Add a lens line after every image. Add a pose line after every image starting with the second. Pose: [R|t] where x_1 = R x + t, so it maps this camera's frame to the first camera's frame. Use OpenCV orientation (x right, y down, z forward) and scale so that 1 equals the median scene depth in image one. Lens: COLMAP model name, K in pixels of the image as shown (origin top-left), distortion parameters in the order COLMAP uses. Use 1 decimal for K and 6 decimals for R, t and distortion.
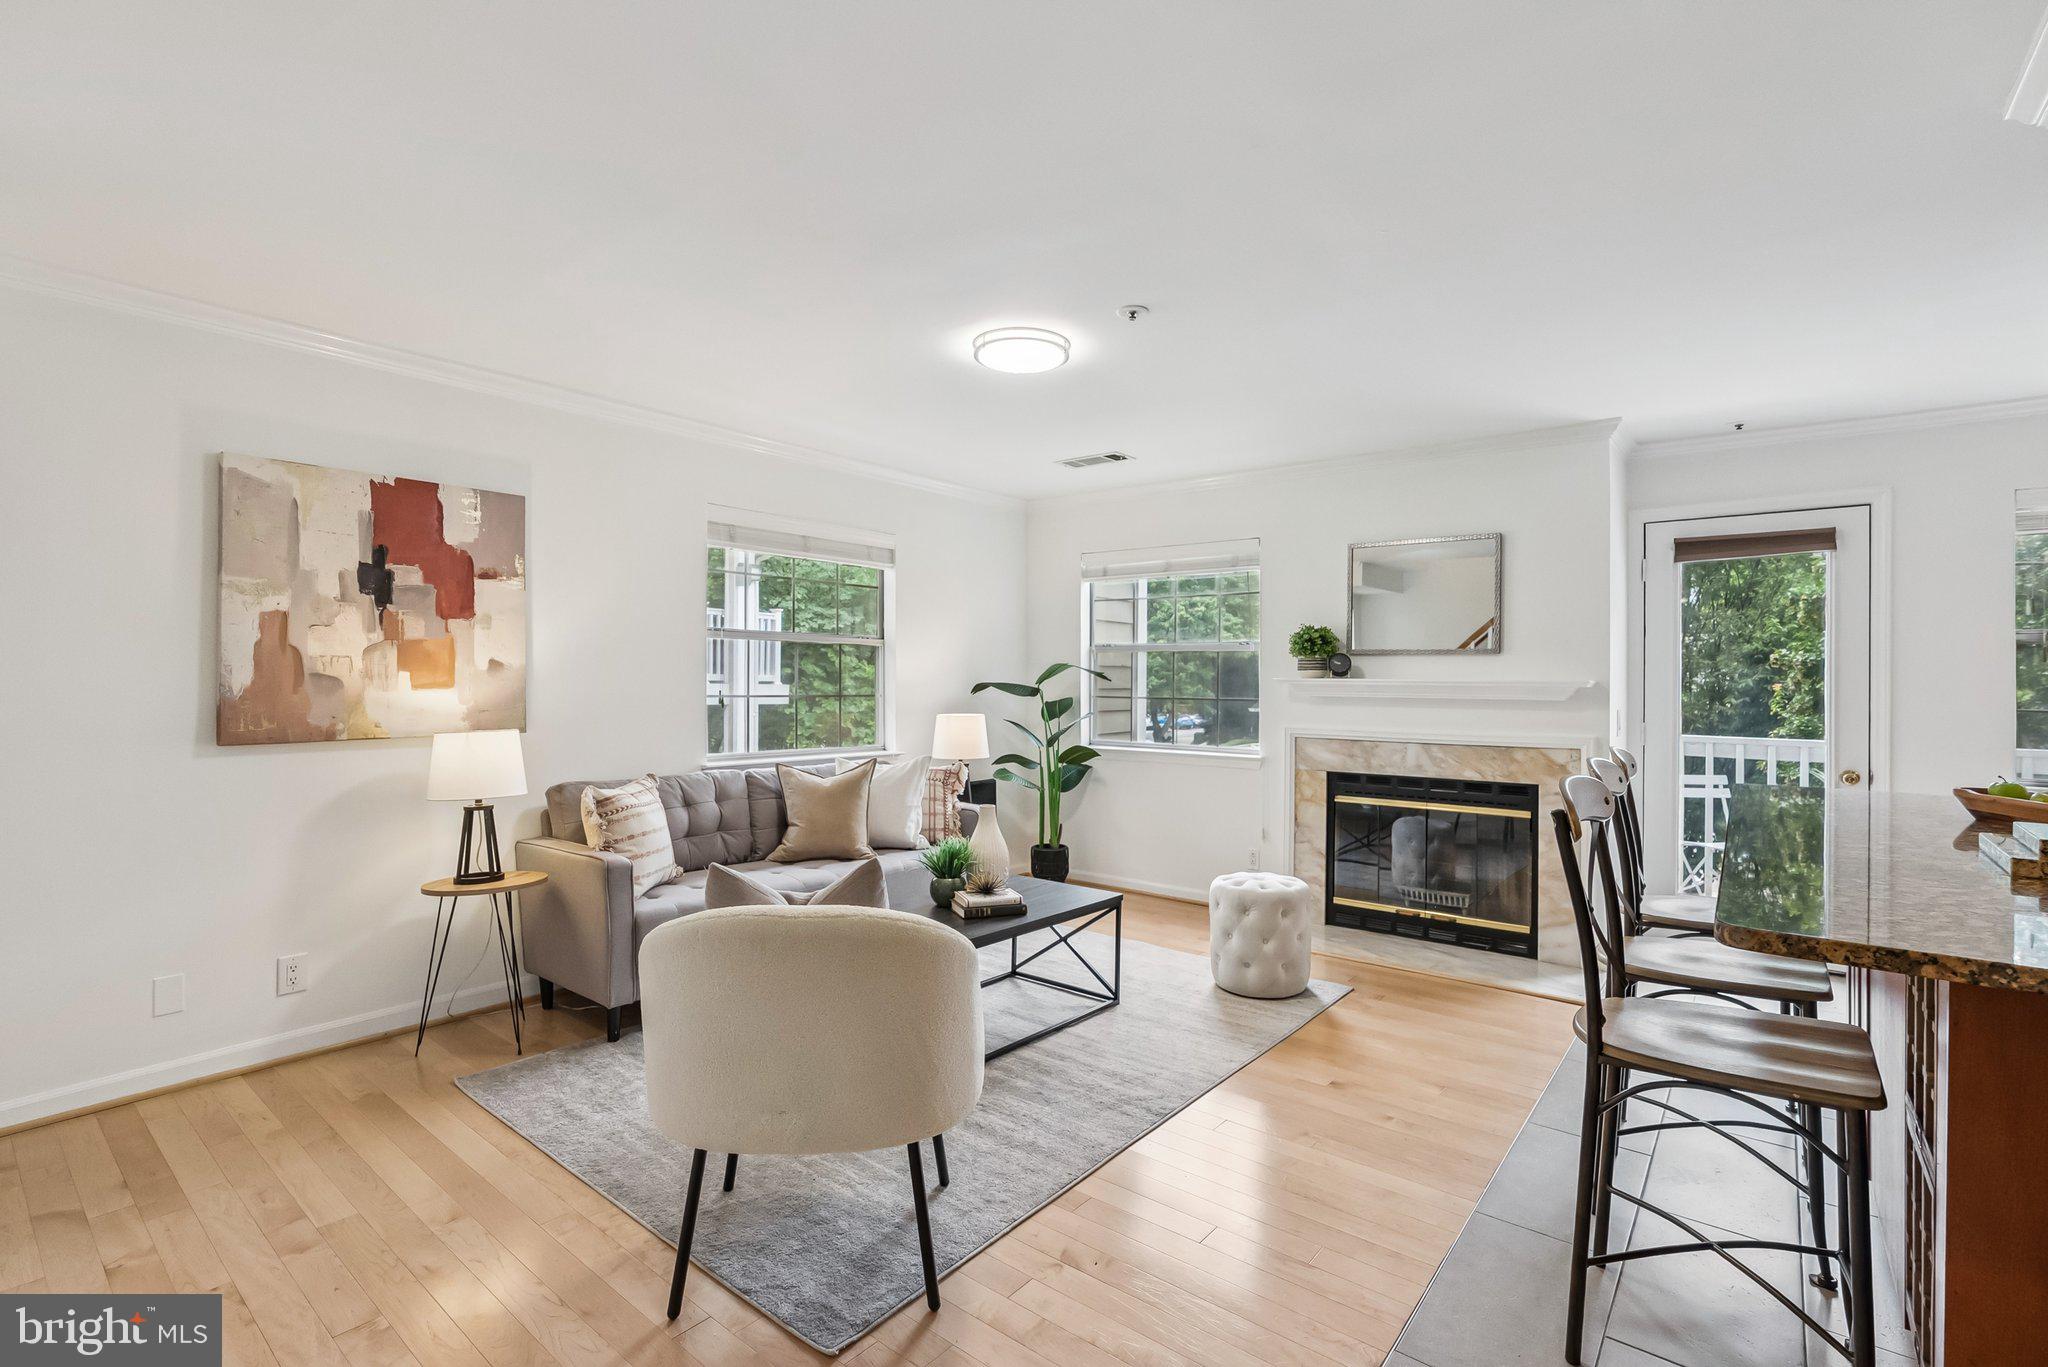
lens RADIAL K [[942.5, 0, 1020.7], [0, 942.5, 684.5], [0, 0, 1]] dist [-0.007548, 0.004601]
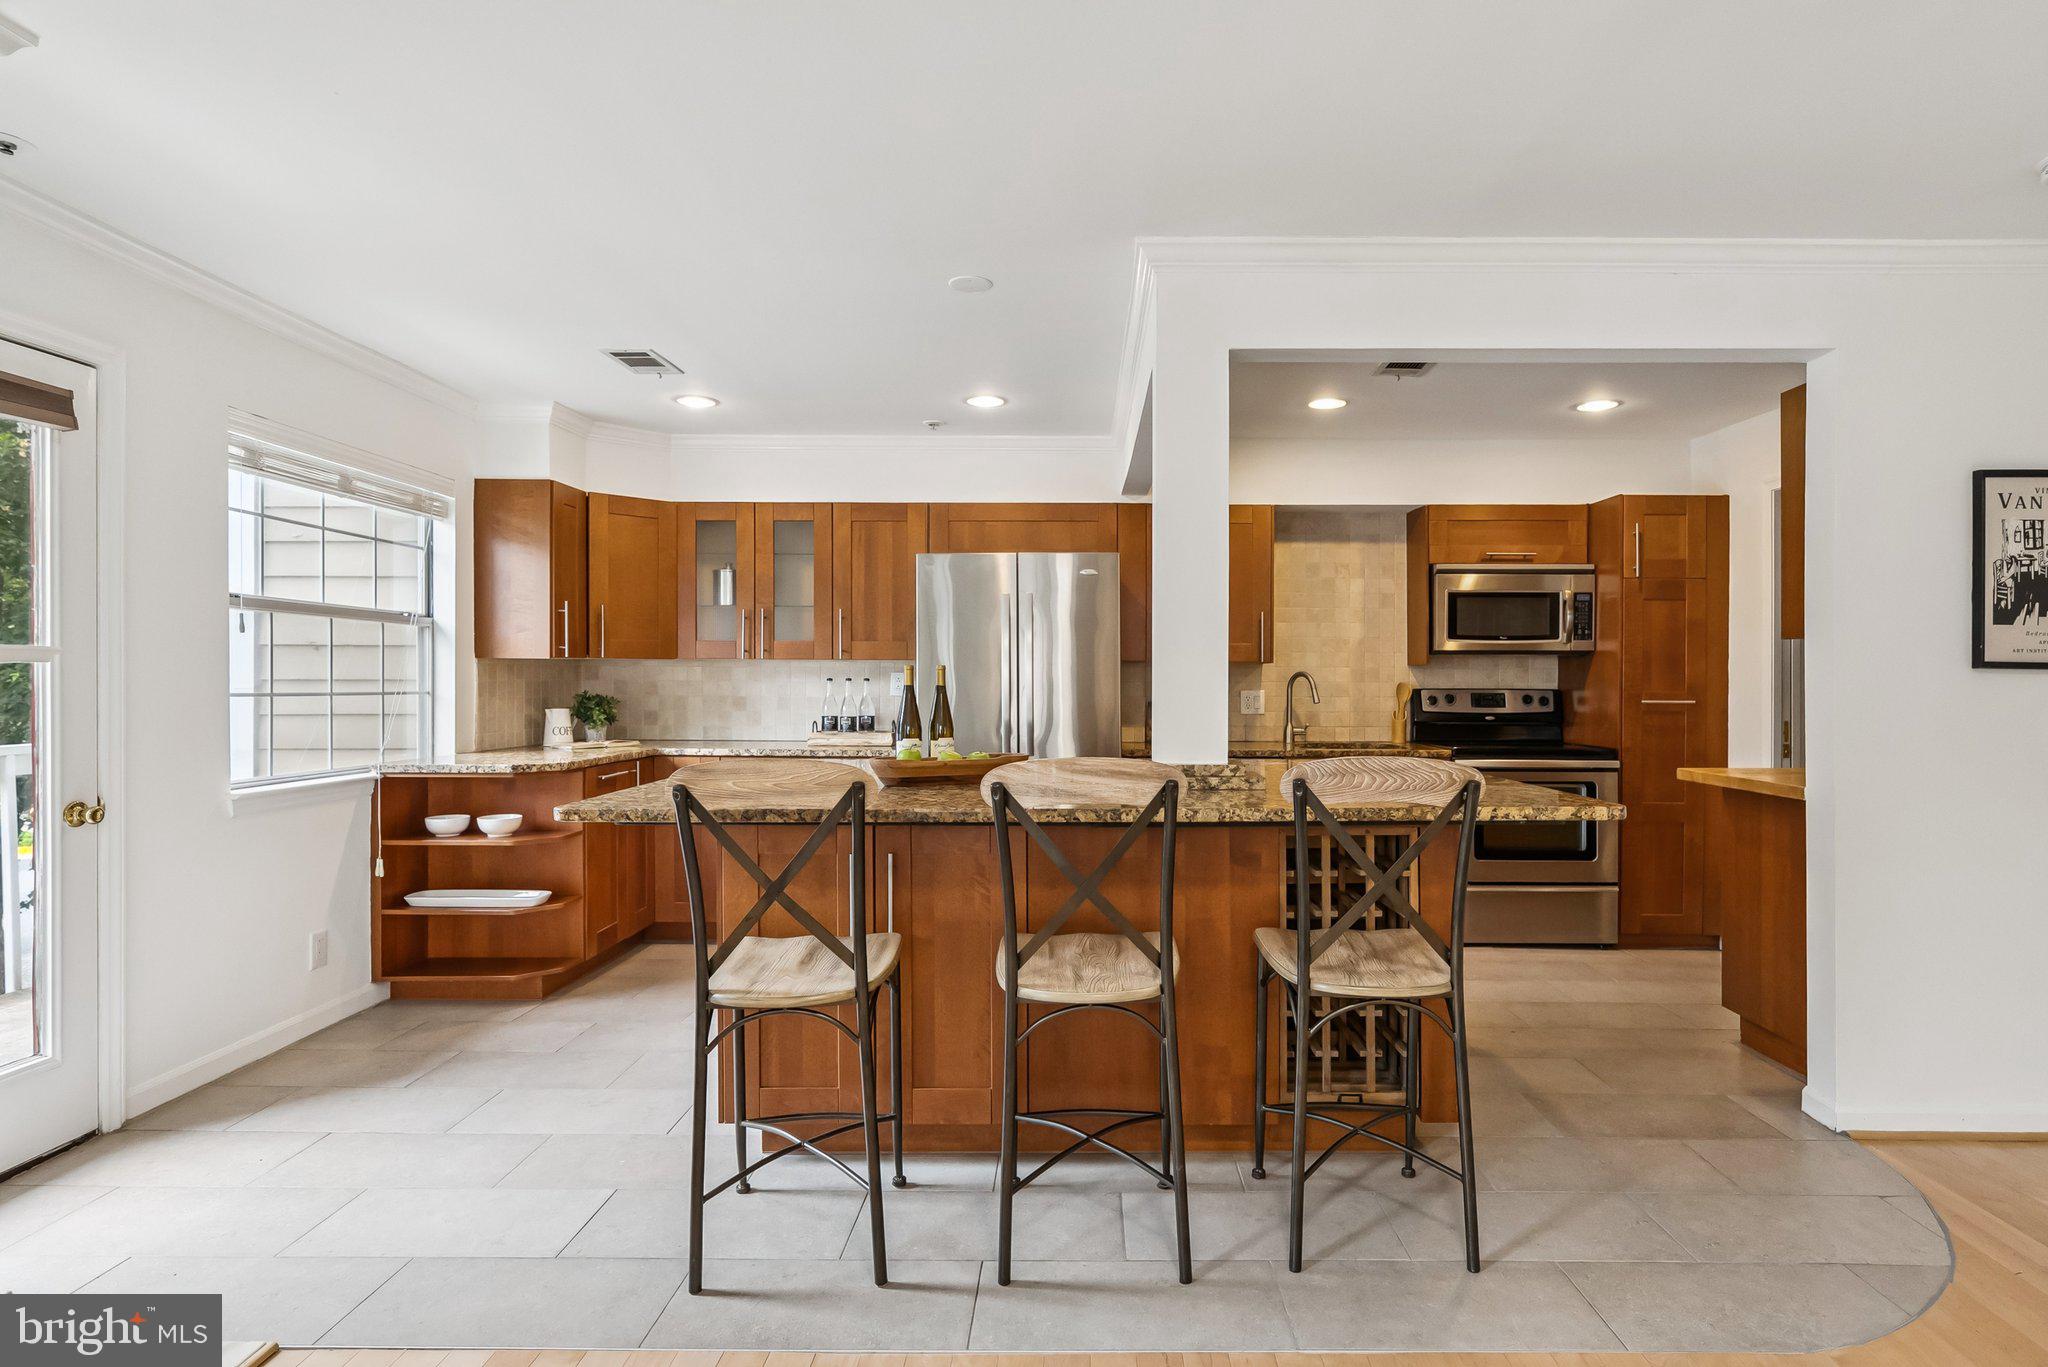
lens RADIAL K [[1063.0, 0, 1073.9], [0, 1063.0, 681.4], [0, 0, 1]] dist [-0.003415, 0.000780]
pose [[-0.622846, -0.012534, 0.782244, -0.041300], [-0.005932, 0.999919, 0.011299, 0.002514], [-0.782322, 0.002397, -0.622869, 0.875170]]
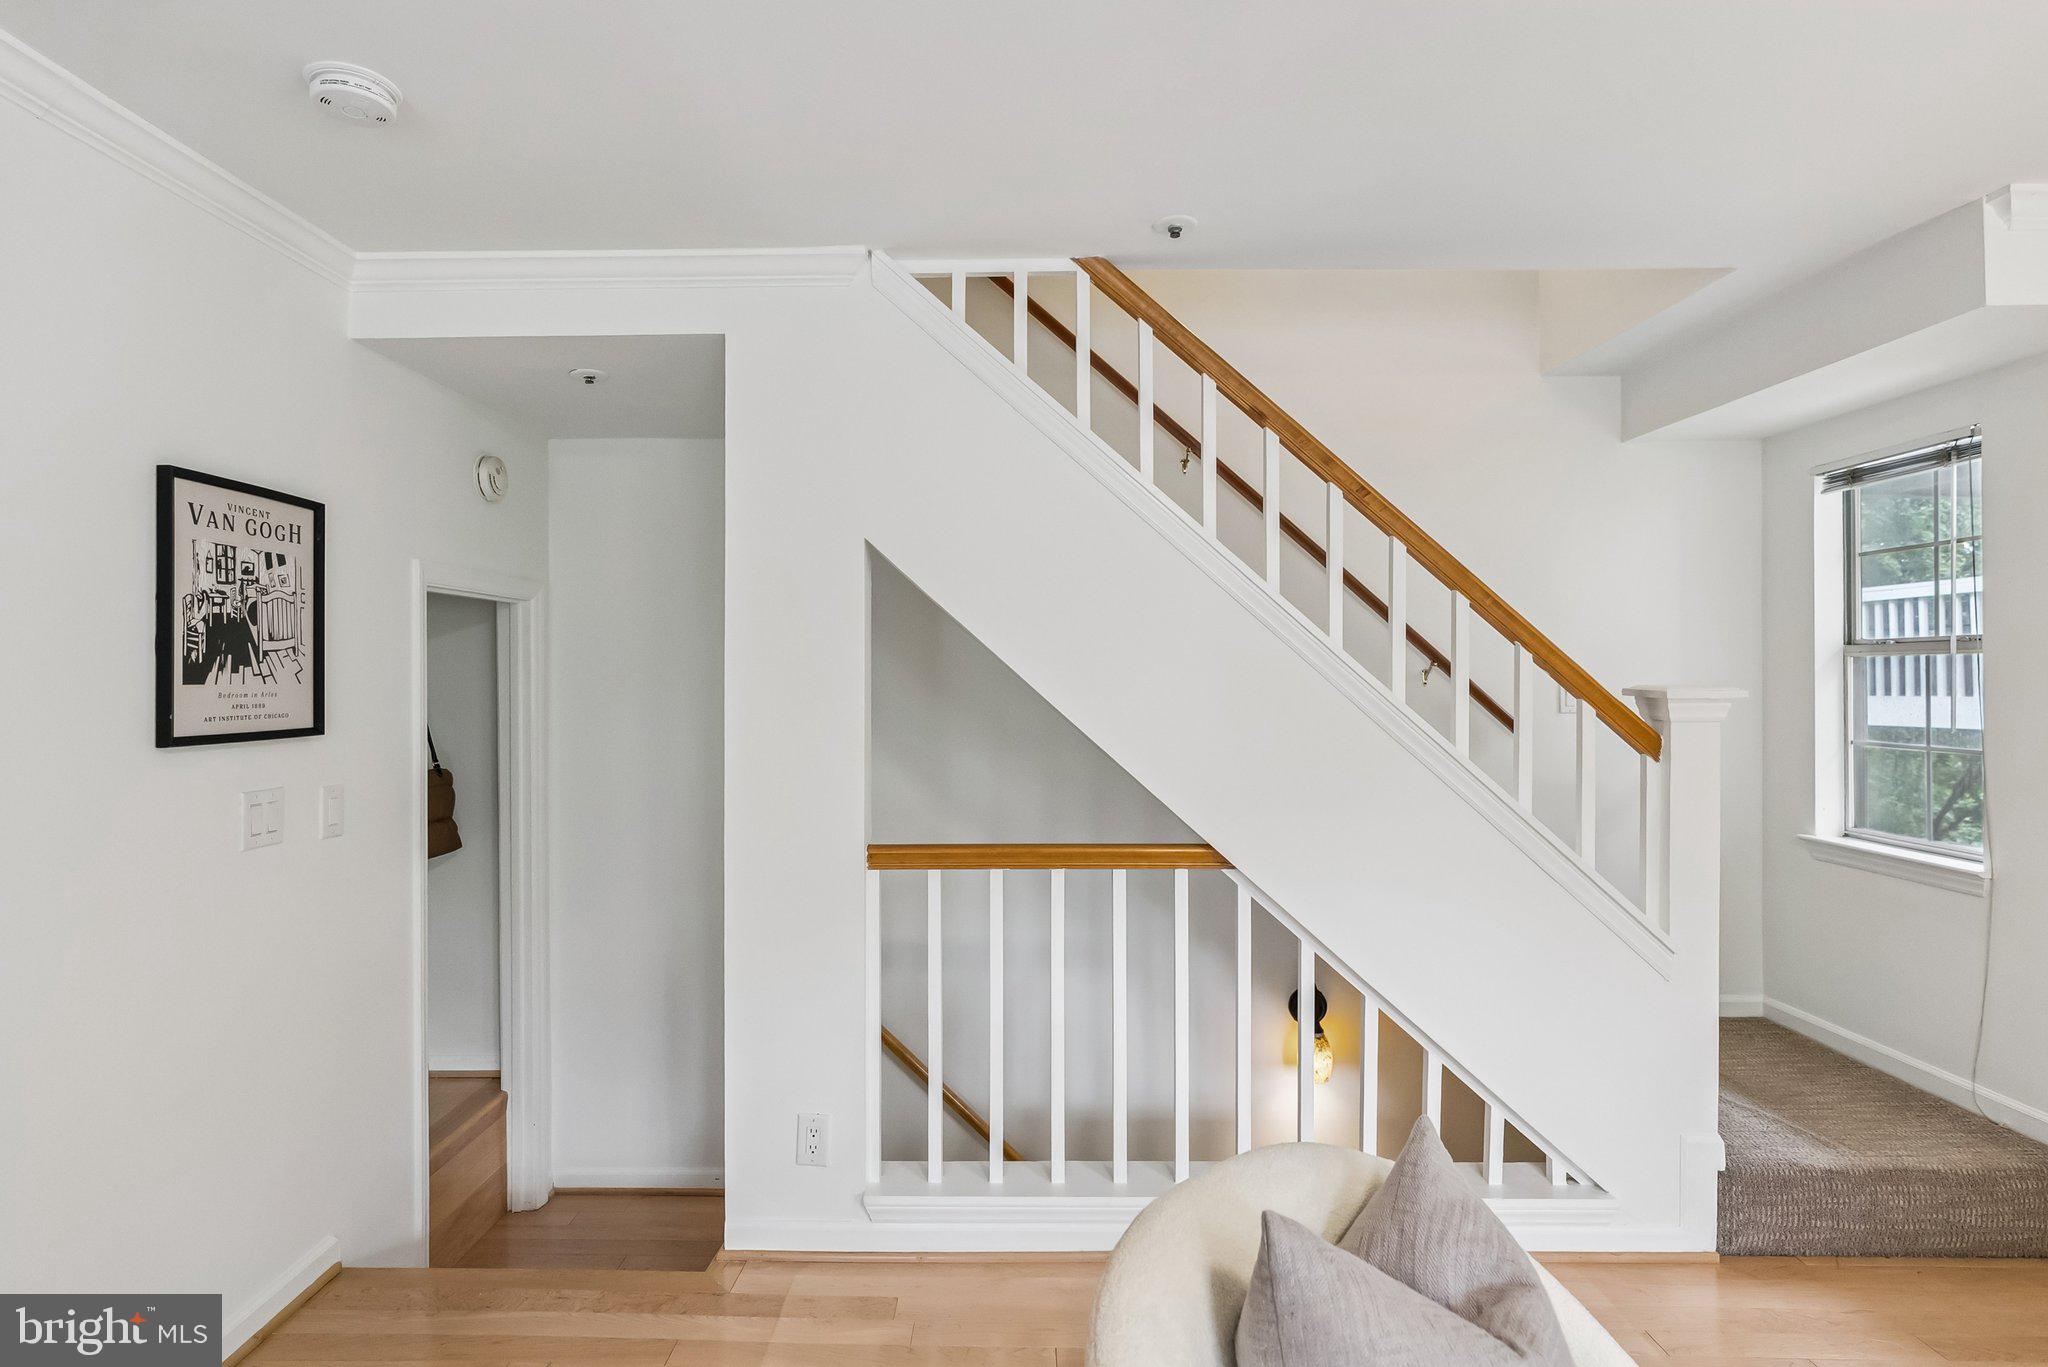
lens RADIAL K [[1010.1, 0, 988.6], [0, 1010.1, 660.8], [0, 0, 1]] dist [-0.005807, -0.000535]
pose [[-0.791518, -0.007115, -0.611104, 0.111159], [-0.001629, 0.999953, -0.009532, -0.036271], [0.611143, -0.006550, -0.791493, 0.585658]]
